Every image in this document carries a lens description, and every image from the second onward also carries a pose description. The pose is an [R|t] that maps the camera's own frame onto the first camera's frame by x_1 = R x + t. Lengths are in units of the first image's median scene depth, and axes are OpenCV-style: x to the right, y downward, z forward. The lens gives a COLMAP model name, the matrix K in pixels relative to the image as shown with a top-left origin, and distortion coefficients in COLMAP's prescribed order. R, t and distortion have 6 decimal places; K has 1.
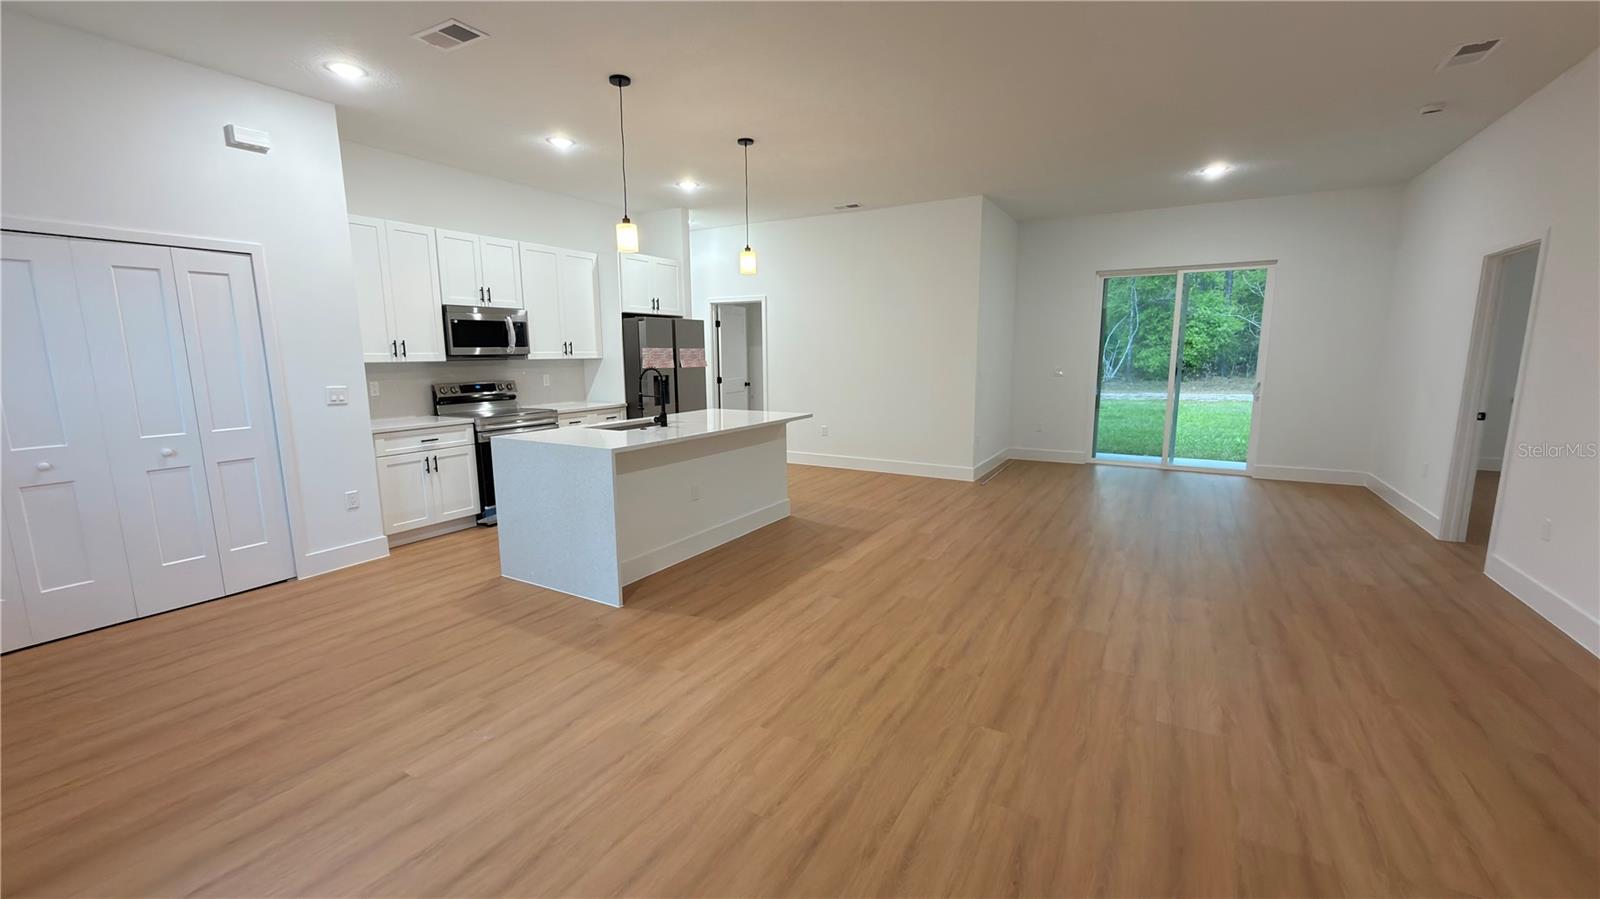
lens RADIAL K [[638.1, 0, 798.2], [0, 638.1, 453.1], [0, 0, 1]] dist [-0.001052, 0.001047]
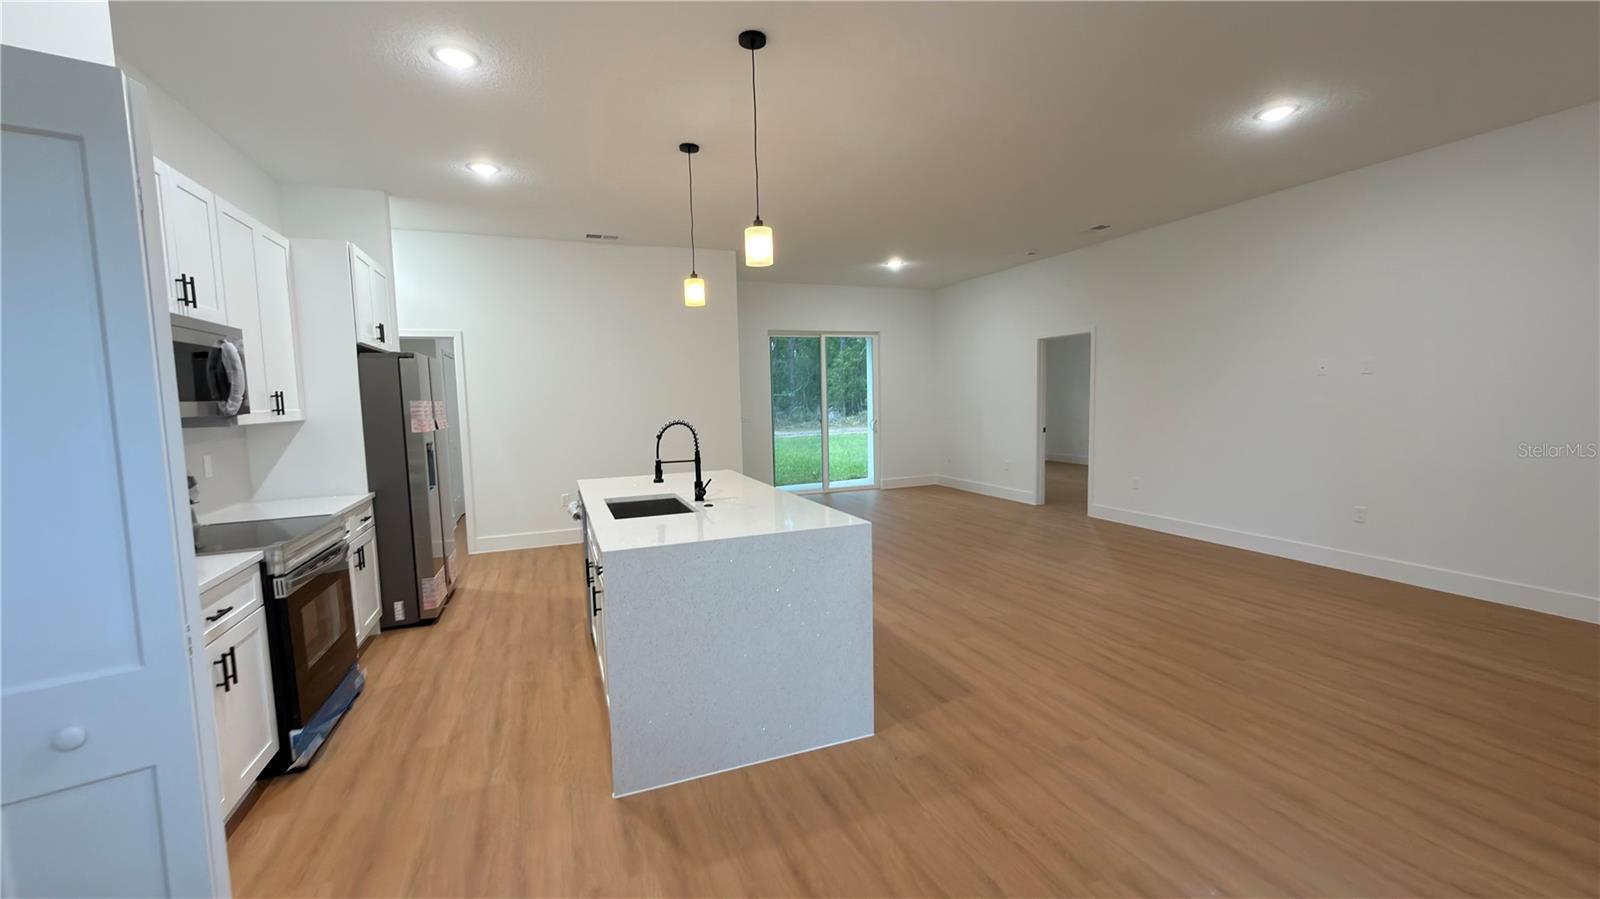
lens RADIAL K [[638.1, 0, 799.1], [0, 638.1, 455.1], [0, 0, 1]] dist [-0.001052, 0.001047]
pose [[0.617077, -0.082707, 0.782544, -0.618143], [0.146440, 0.989159, -0.010932, -0.059889], [-0.773156, 0.121342, 0.622499, 0.390692]]
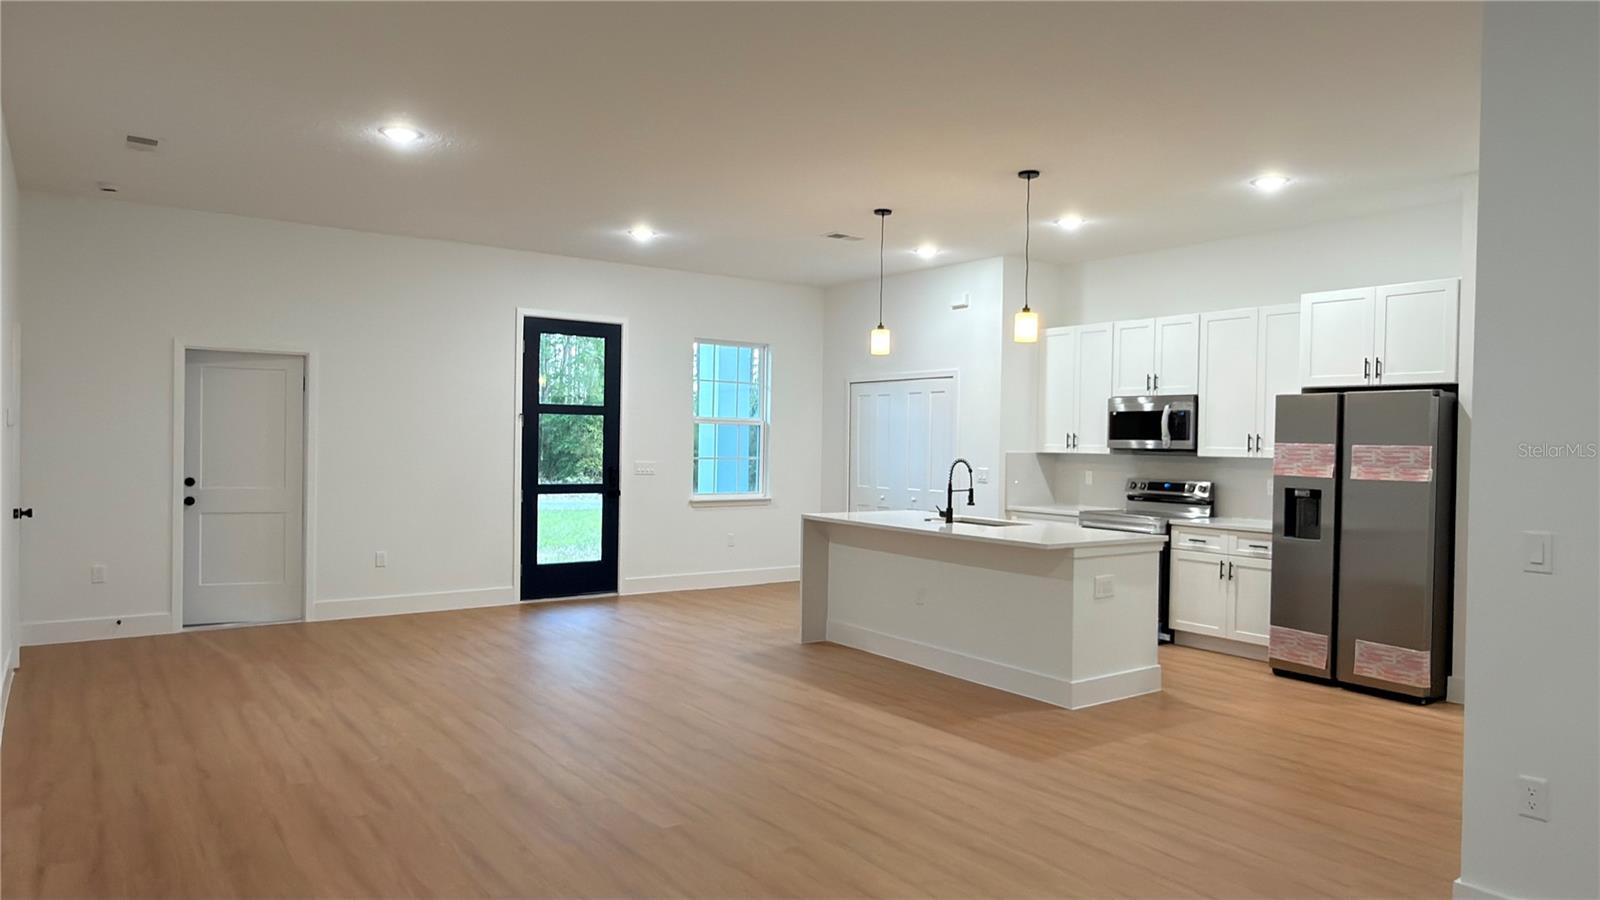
lens RADIAL K [[1011.0, 0, 802.2], [0, 1011.0, 451.9], [0, 0, 1]] dist [0.008152, -0.000903]
pose [[-0.402215, 0.009468, -0.915496, 1.055751], [-0.160462, 0.983740, 0.080672, -0.197906], [0.901374, 0.179349, -0.394155, 1.192548]]
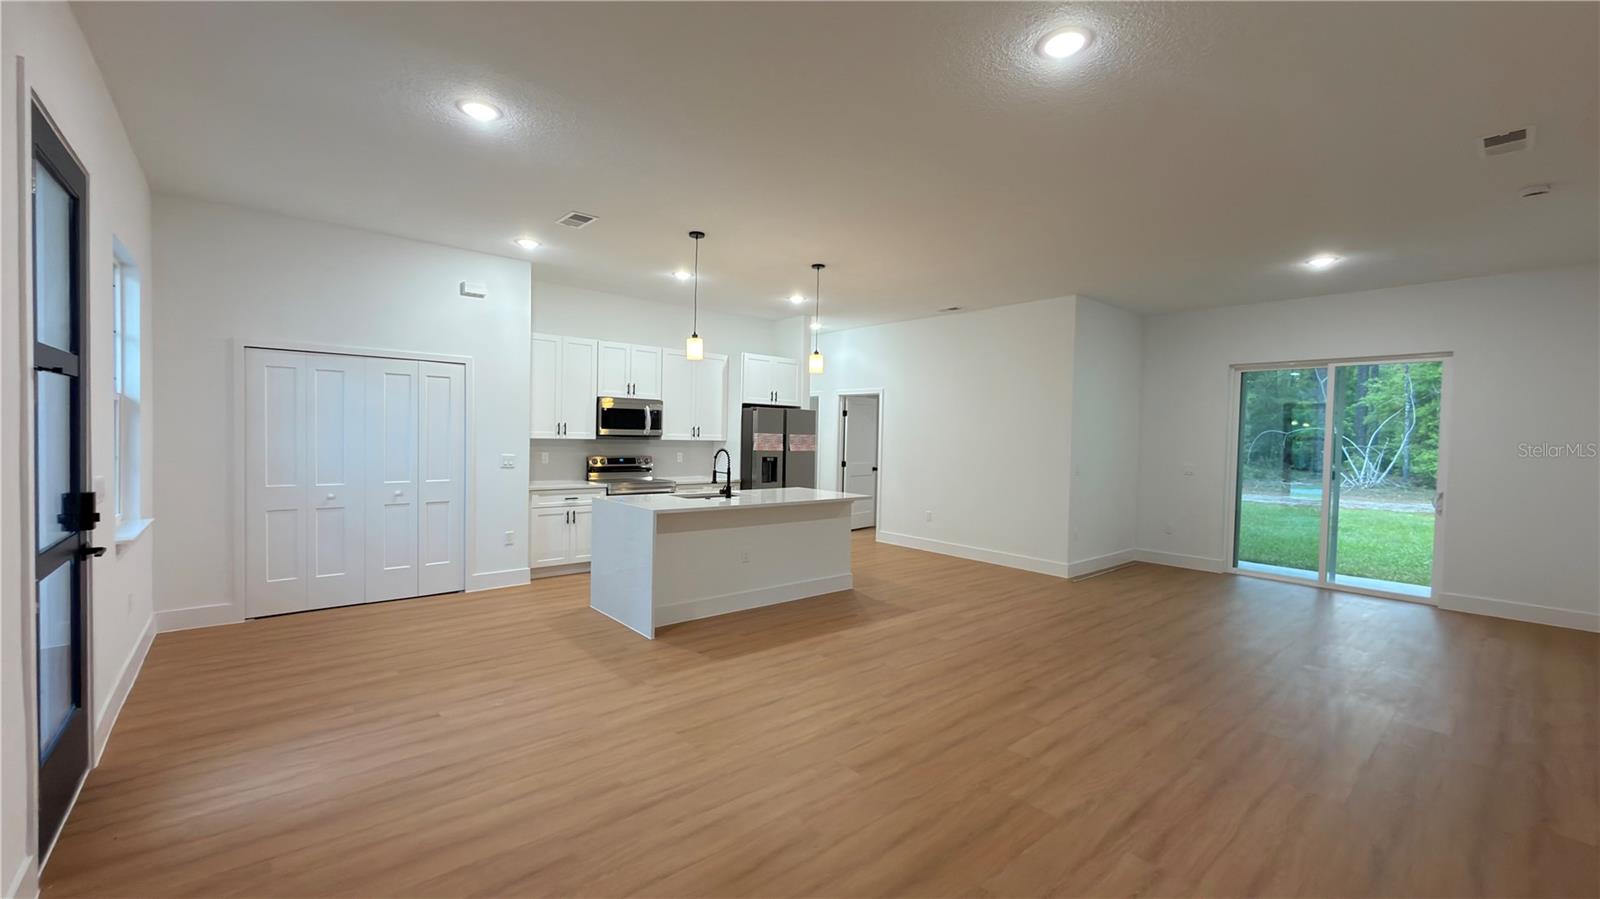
lens RADIAL K [[638.1, 0, 800.1], [0, 638.1, 453.9], [0, 0, 1]] dist [-0.001052, 0.001047]
pose [[0.945433, 0.036807, -0.323732, 0.265262], [-0.079028, 0.989834, -0.118254, 0.006539], [0.316089, 0.137385, 0.938730, -0.084968]]
